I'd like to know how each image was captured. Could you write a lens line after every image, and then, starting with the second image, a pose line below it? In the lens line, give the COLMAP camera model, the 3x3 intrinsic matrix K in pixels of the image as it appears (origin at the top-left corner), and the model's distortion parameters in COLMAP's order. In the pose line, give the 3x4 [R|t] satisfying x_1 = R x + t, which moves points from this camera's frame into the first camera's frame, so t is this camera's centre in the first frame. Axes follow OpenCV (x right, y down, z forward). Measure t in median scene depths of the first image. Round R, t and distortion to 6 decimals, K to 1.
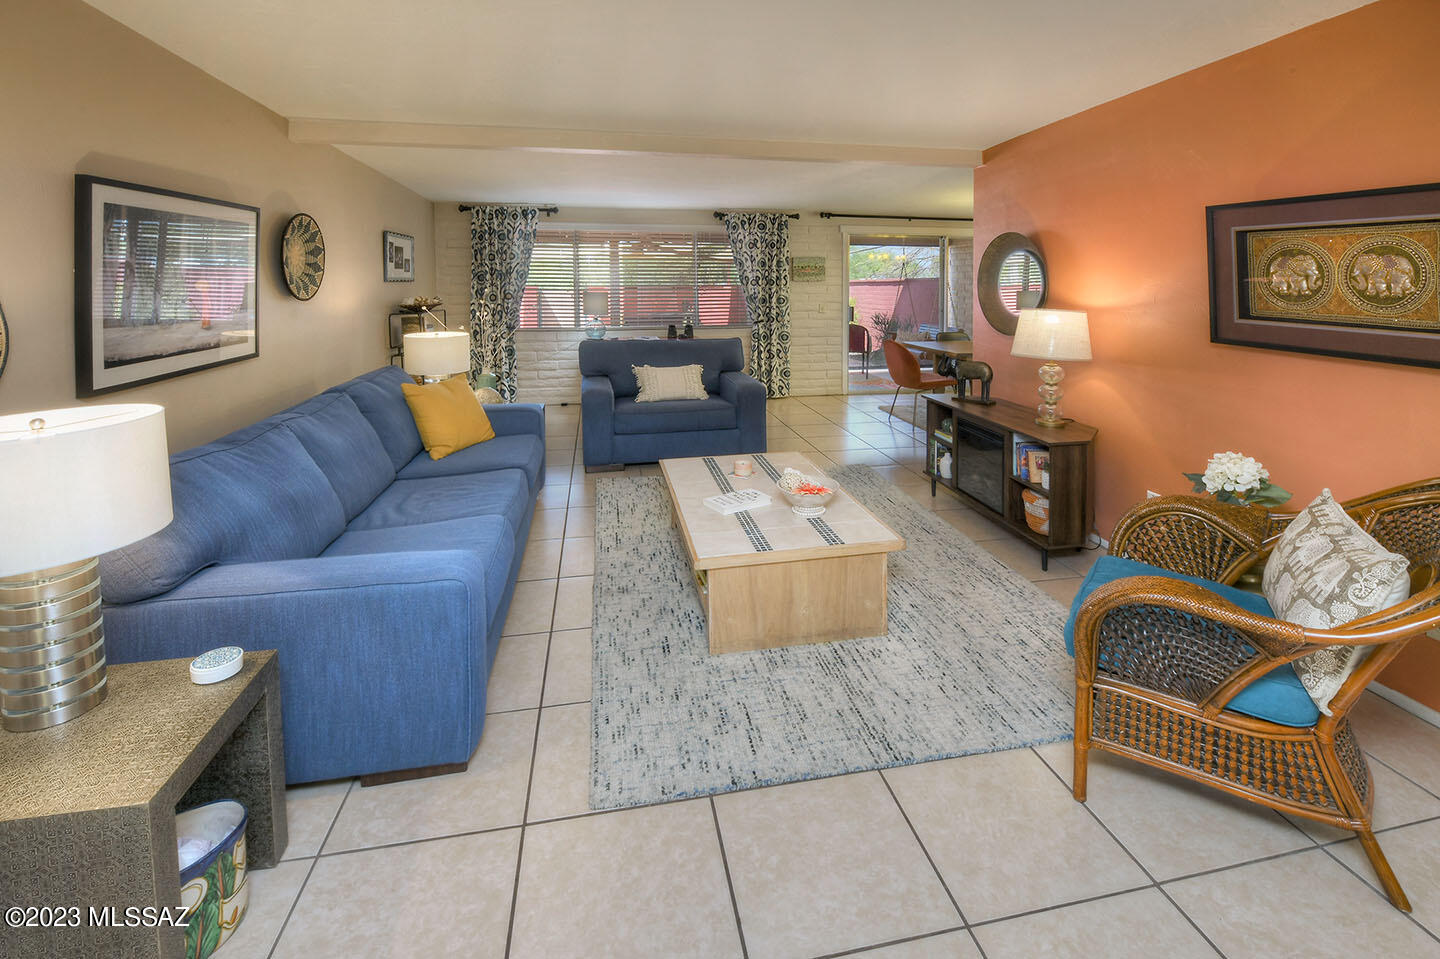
lens RADIAL K [[572.0, 0, 720.0], [0, 572.0, 289.0], [0, 0, 1]] dist [-0.010046, -0.000546]
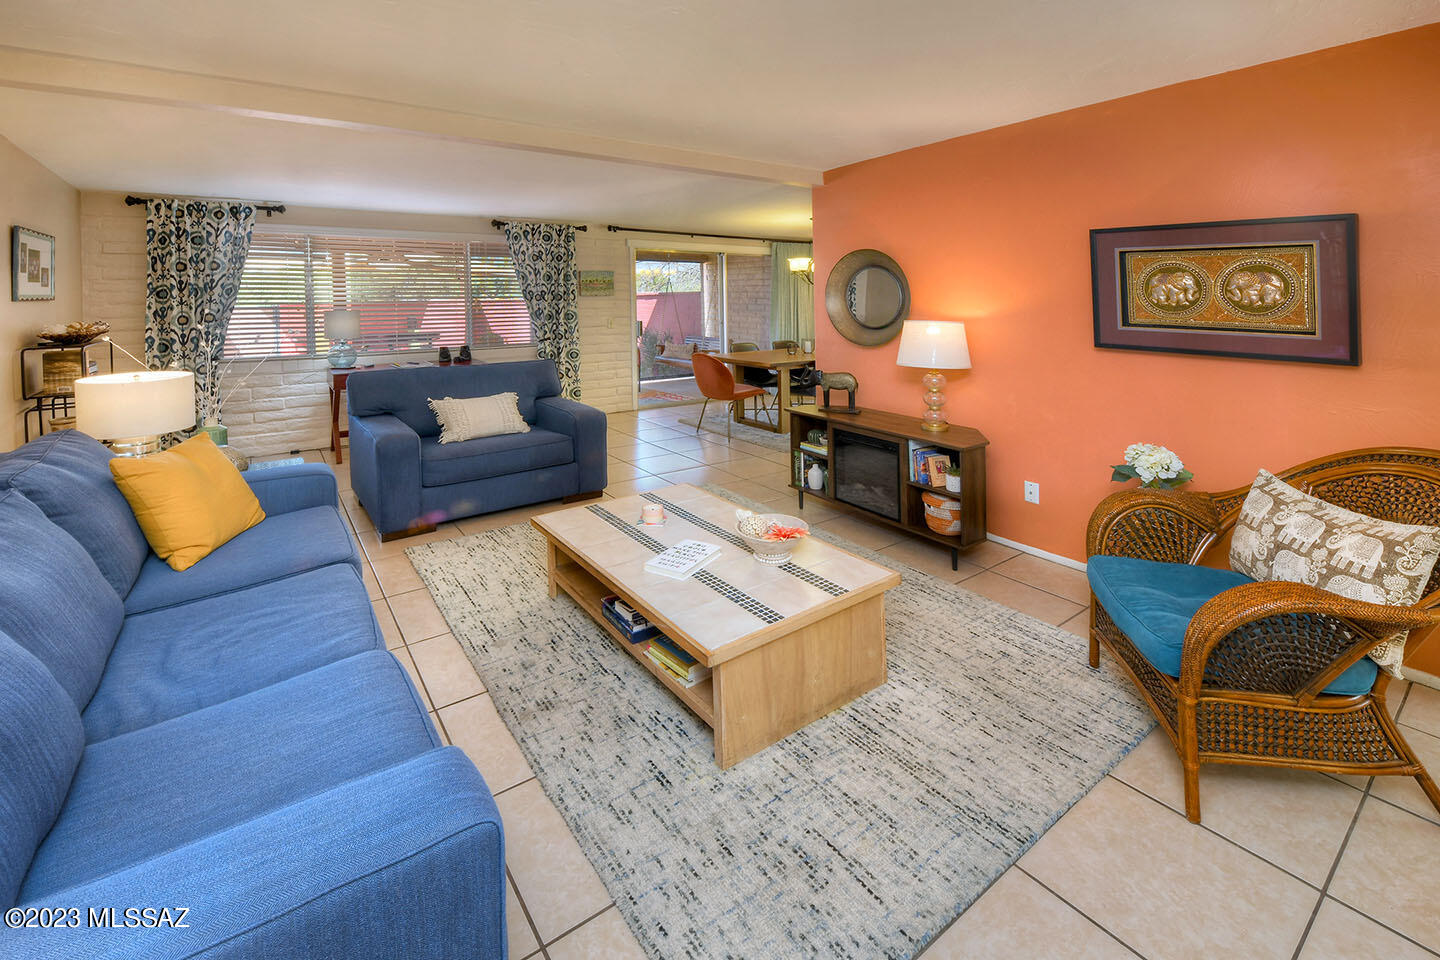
lens RADIAL K [[572.0, 0, 720.0], [0, 572.0, 289.5], [0, 0, 1]] dist [-0.010046, -0.000546]
pose [[0.919878, -0.003001, 0.392194, -0.202398], [0.012321, 0.999698, -0.021249, -0.005590], [-0.392012, 0.024378, 0.919637, 0.159445]]
